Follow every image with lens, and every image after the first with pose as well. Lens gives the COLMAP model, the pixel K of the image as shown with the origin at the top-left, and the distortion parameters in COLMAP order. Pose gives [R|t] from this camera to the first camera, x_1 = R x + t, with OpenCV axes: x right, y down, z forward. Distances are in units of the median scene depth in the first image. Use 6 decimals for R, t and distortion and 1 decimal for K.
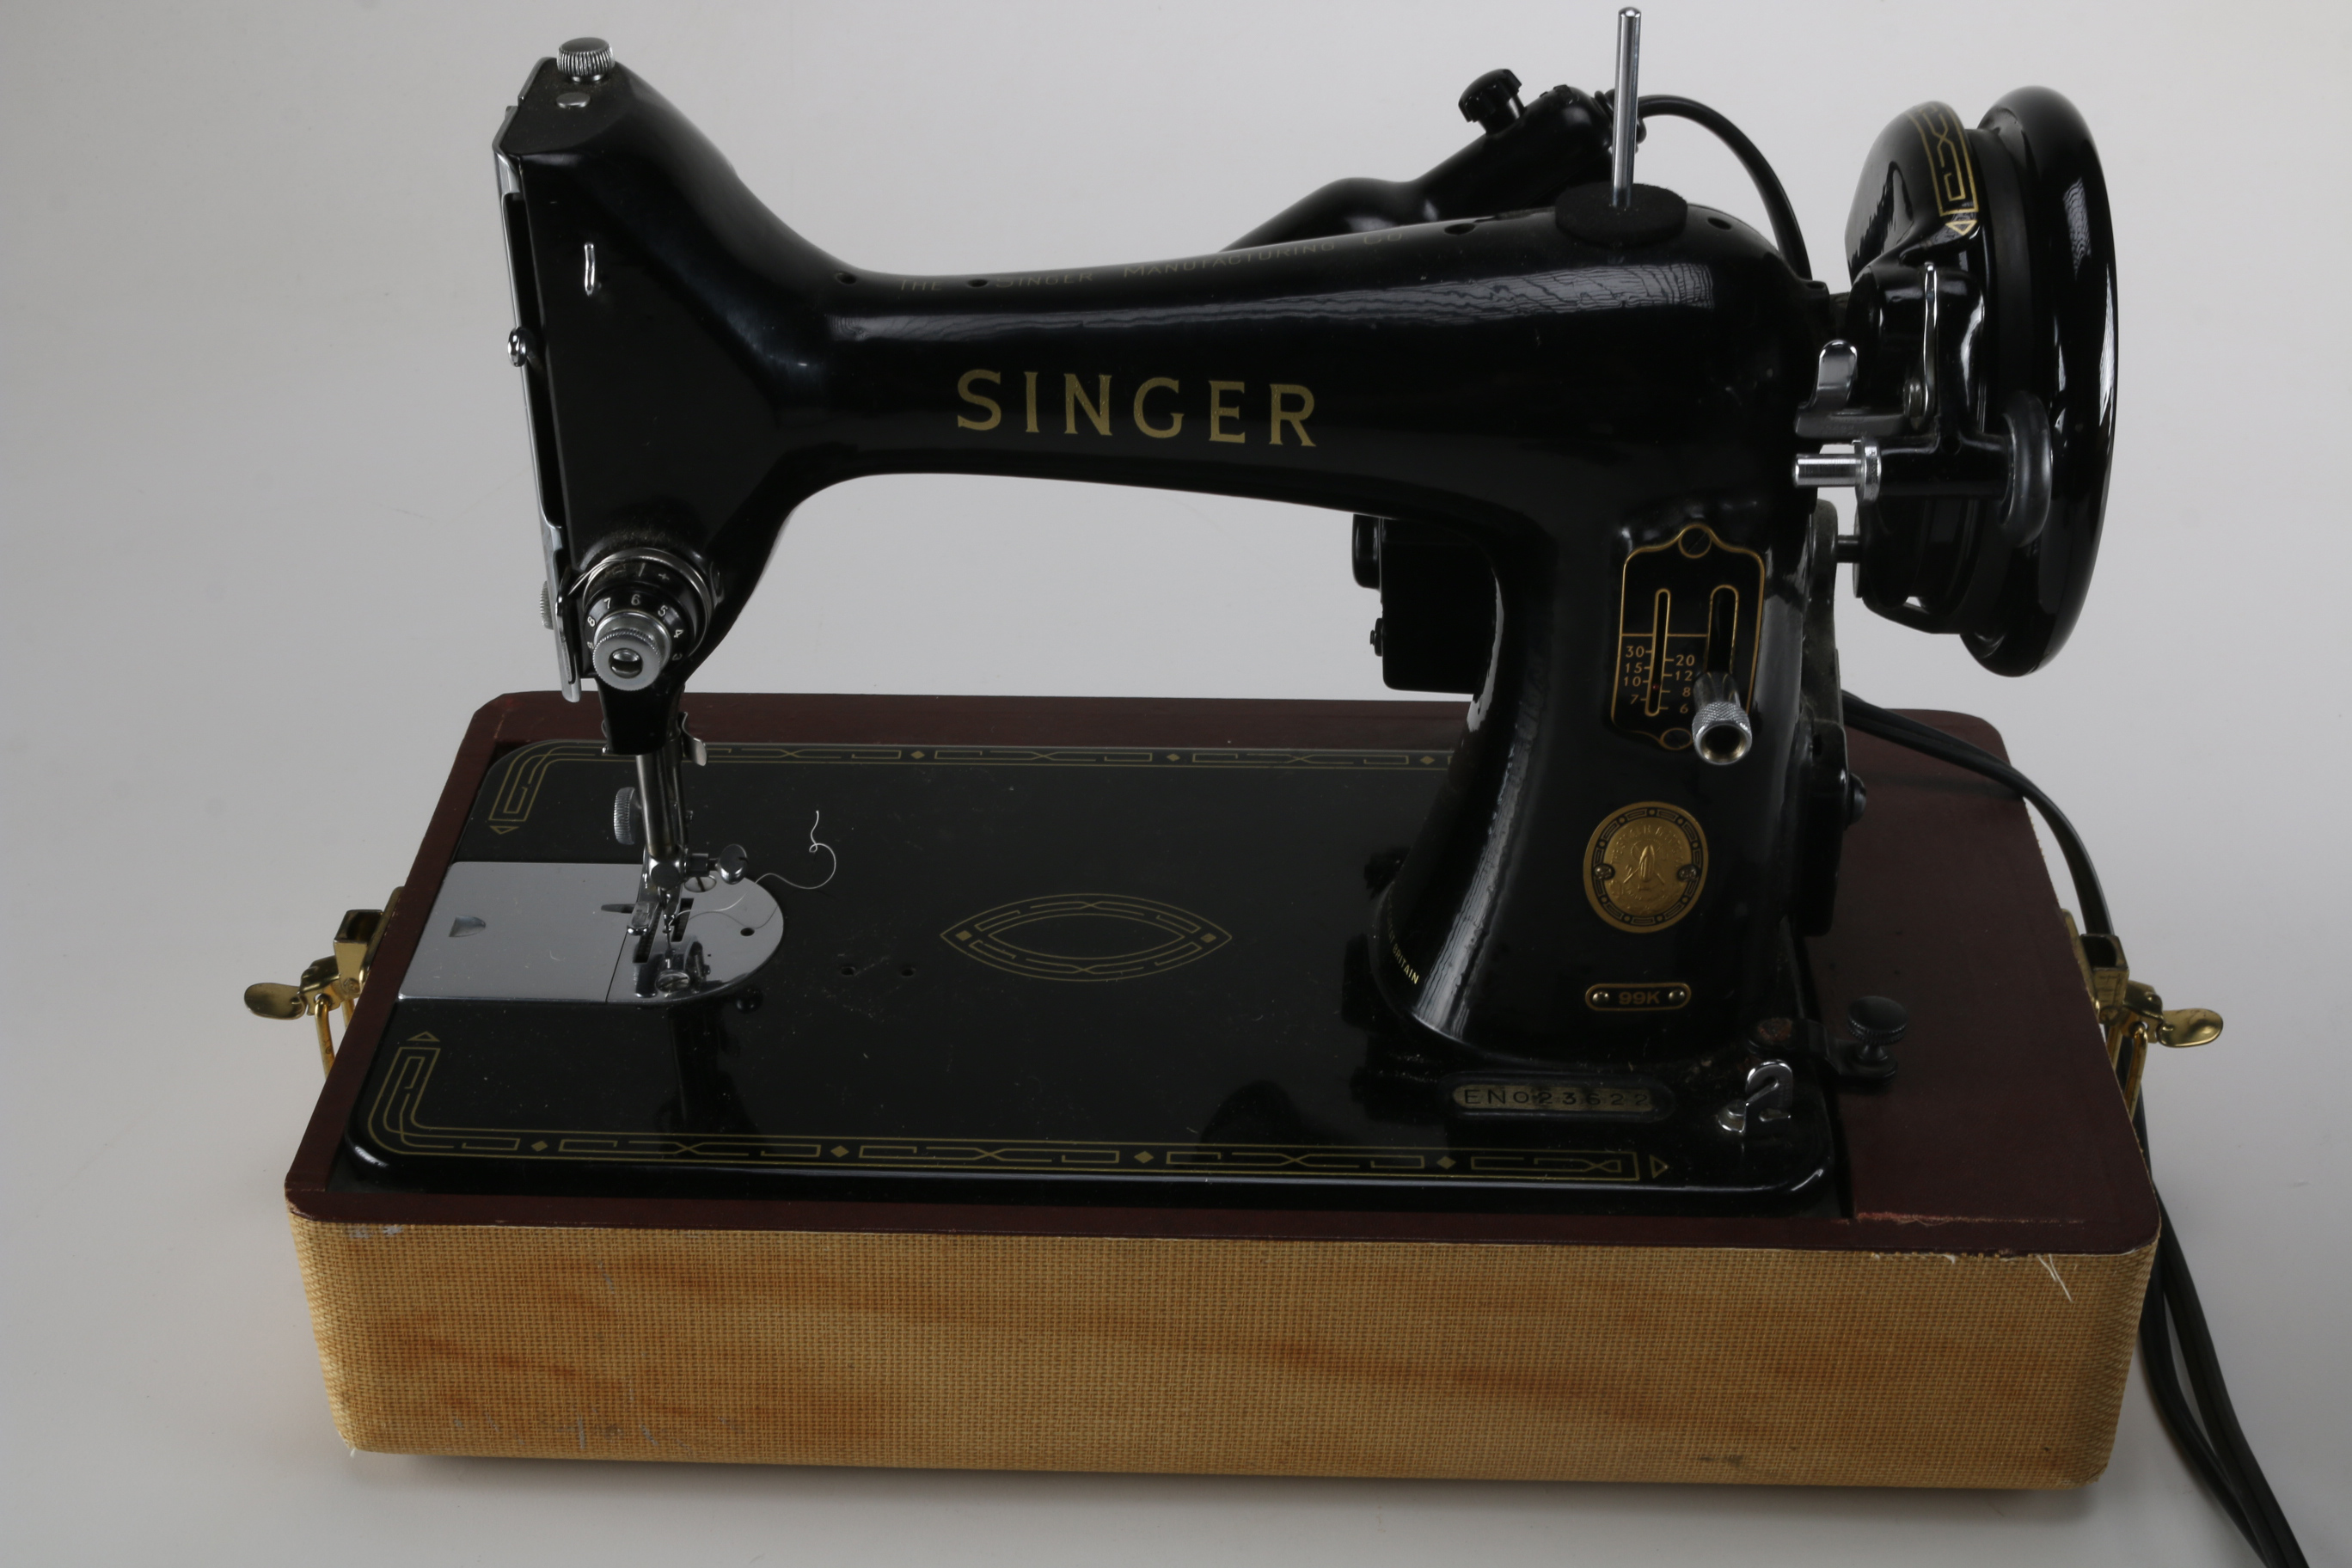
lens RADIAL K [[2201.2, 0, 1159.8], [0, 2201.2, 770.2], [0, 0, 1]] dist [-0.097800, 0.000000]
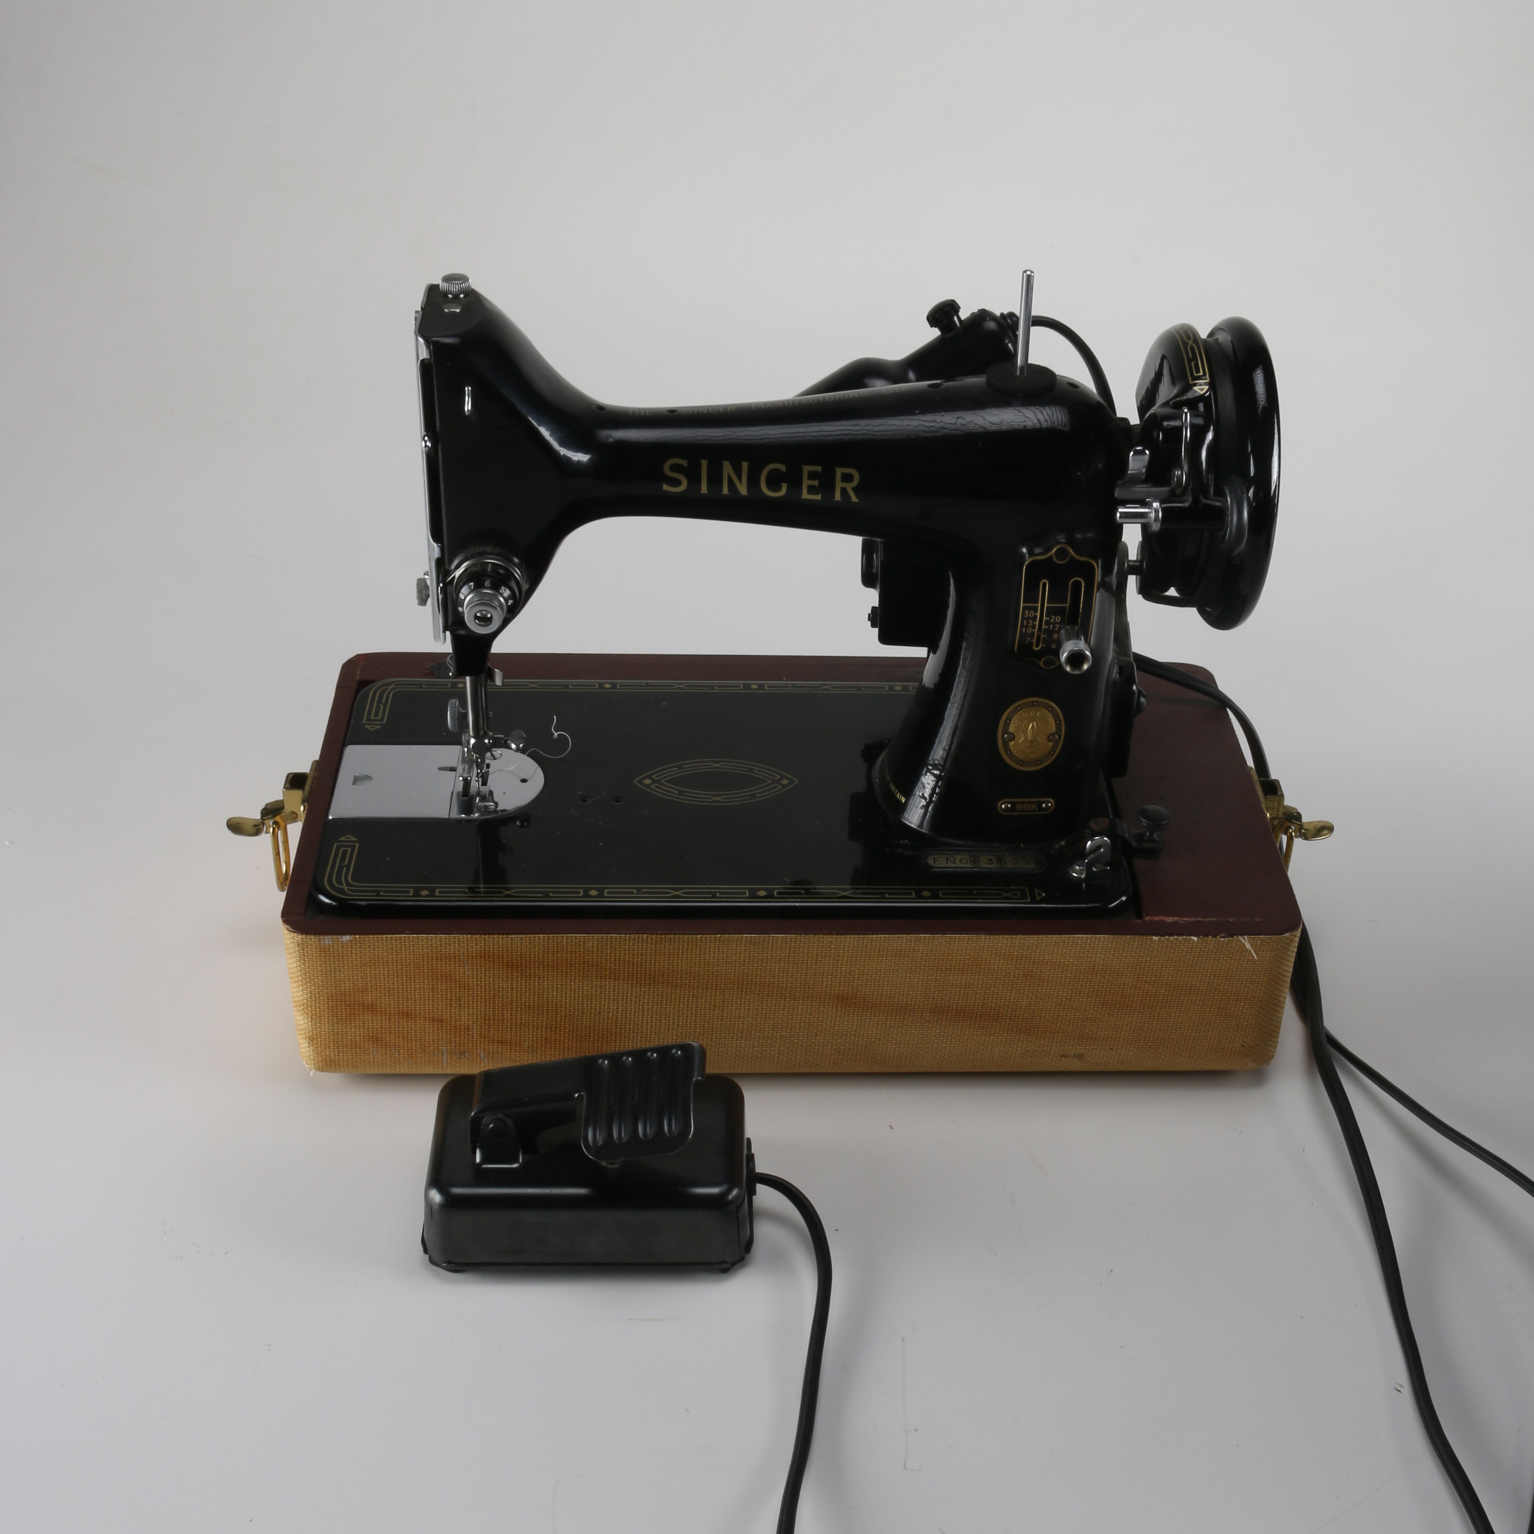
lens RADIAL K [[1416.5, 0, 781.9], [0, 1416.5, 783.1], [0, 0, 1]] dist [-0.137800, 0.000000]
pose [[0.996681, -0.006957, 0.081109, -0.084721], [0.004514, 0.999532, 0.030268, 0.048910], [-0.081282, -0.029801, 0.996246, -0.168570]]
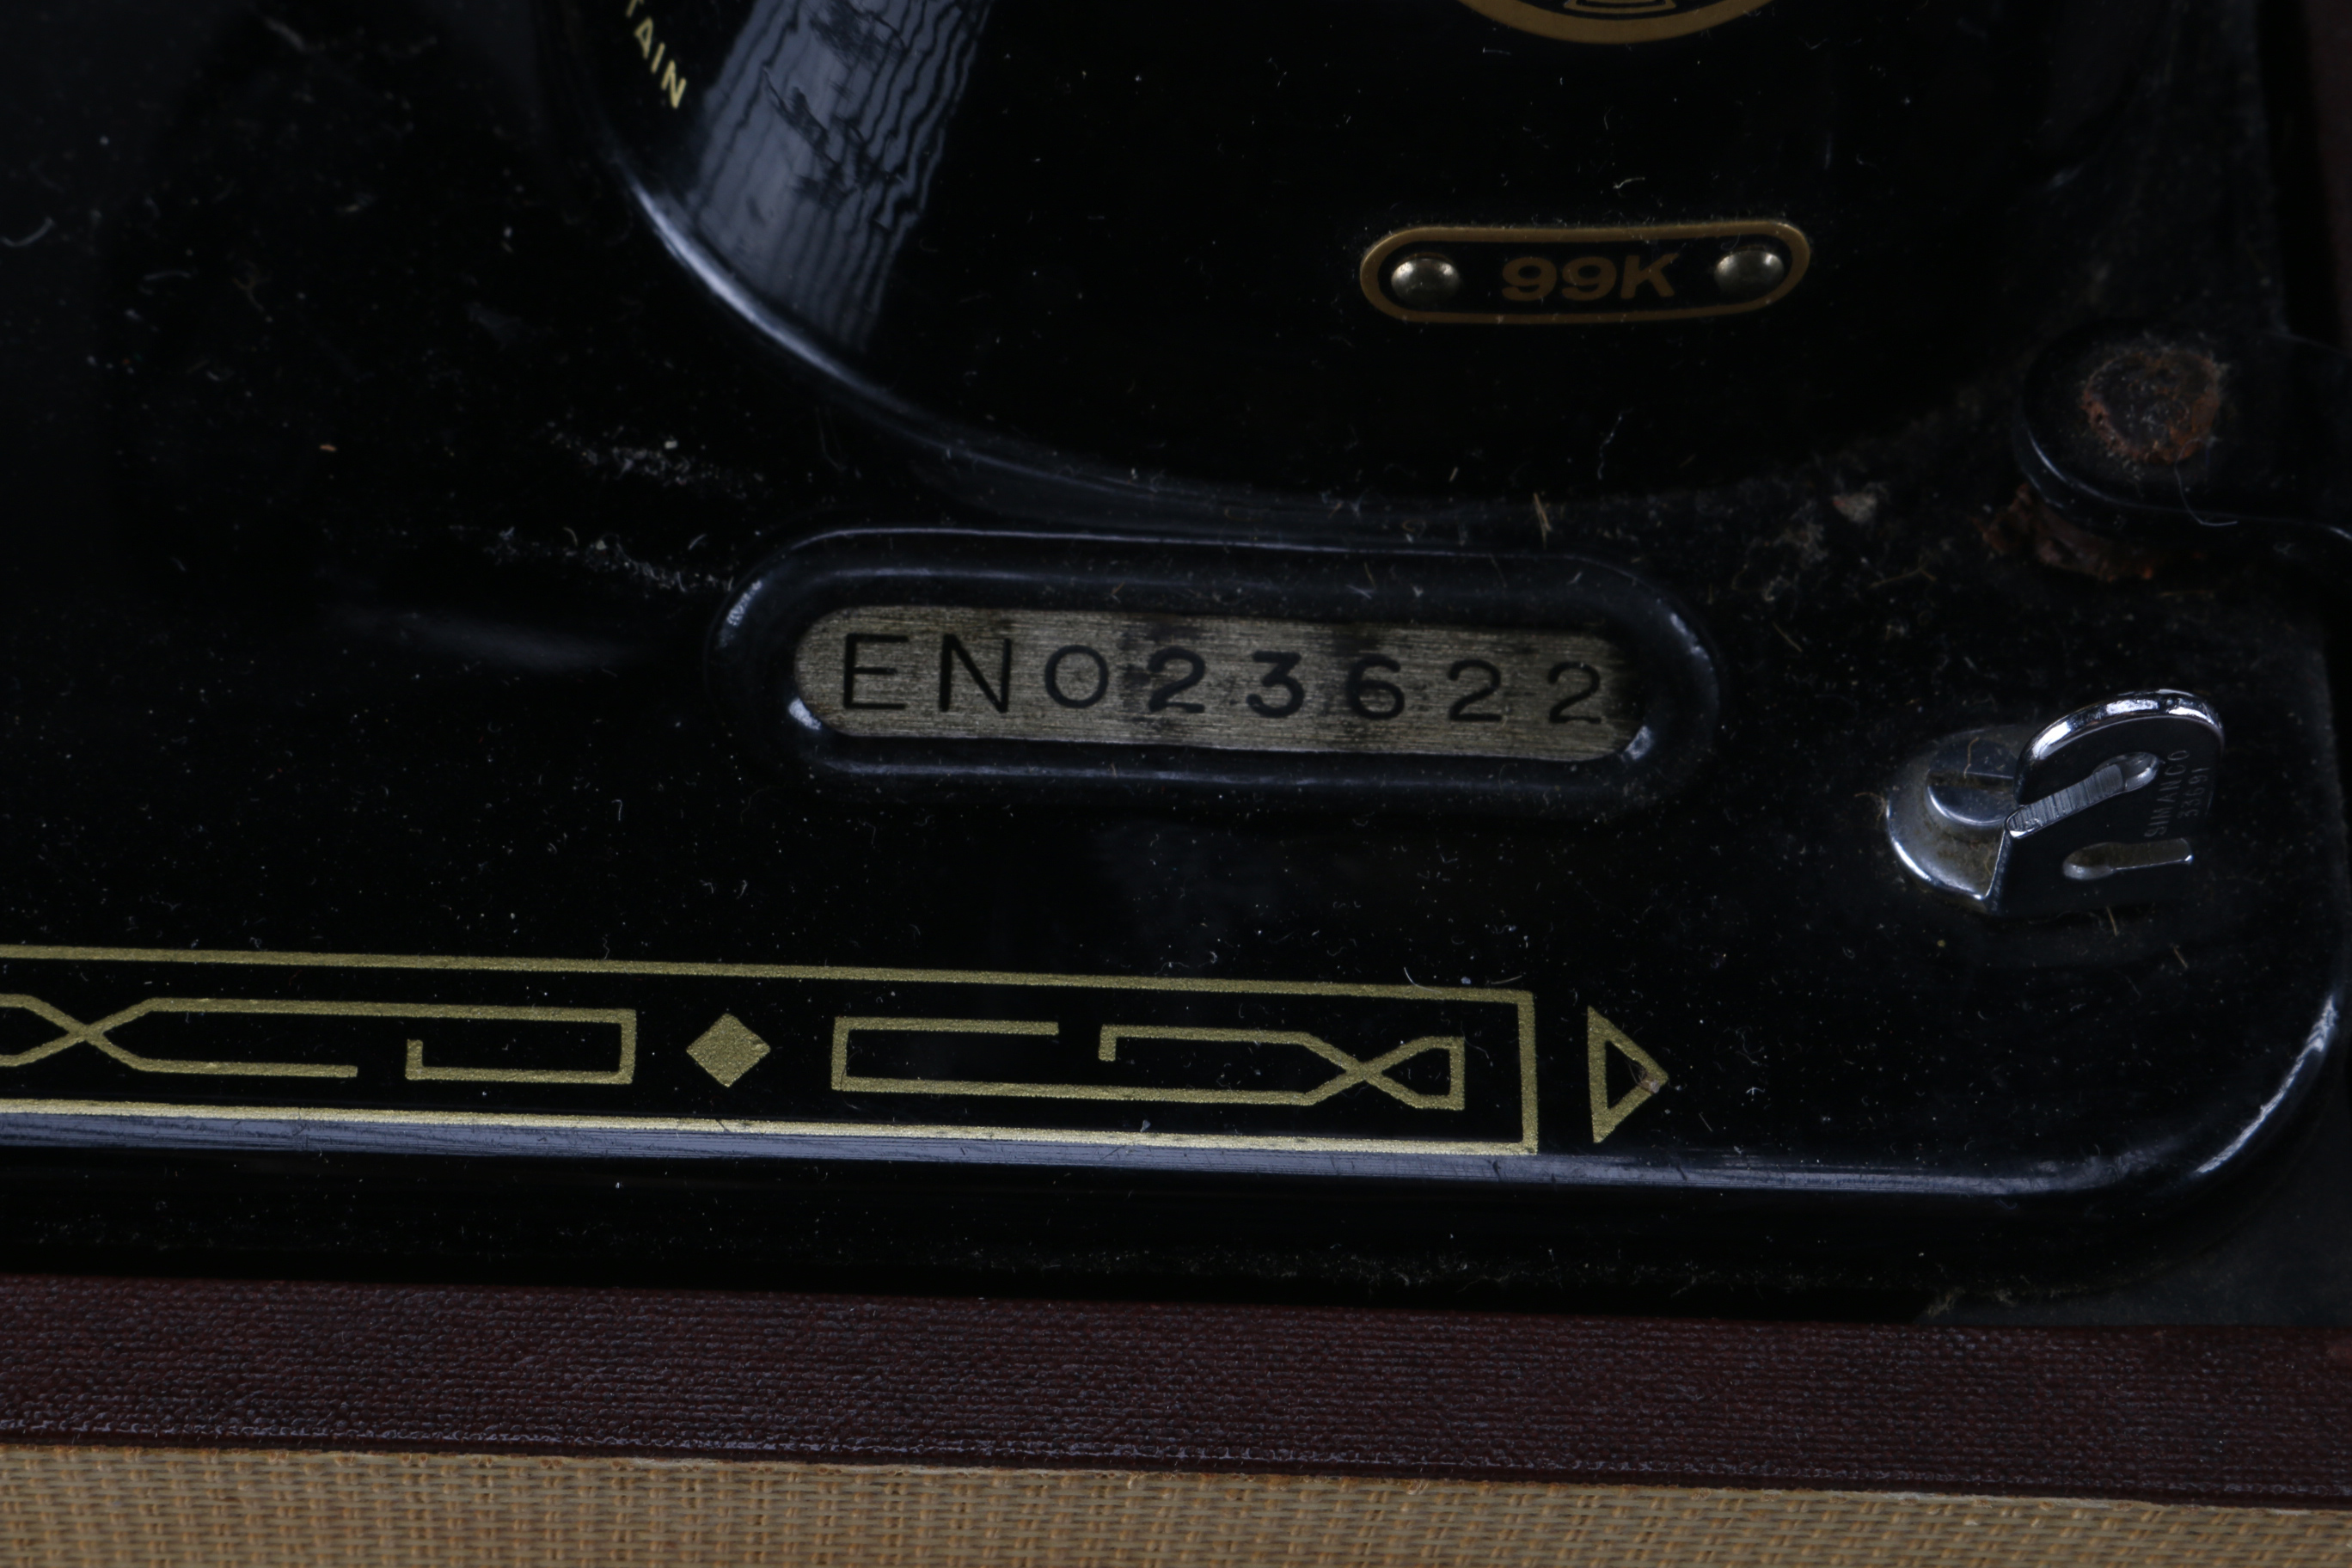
lens RADIAL K [[4576.3, 0, 1174.9], [0, 4576.3, 781.5], [0, 0, 1]] dist [-0.010592, 0.000000]
pose [[0.994133, -0.032267, 0.103237, 0.127706], [-0.017504, 0.893888, 0.447948, -0.066399], [-0.106736, -0.447127, 0.888079, 0.568249]]
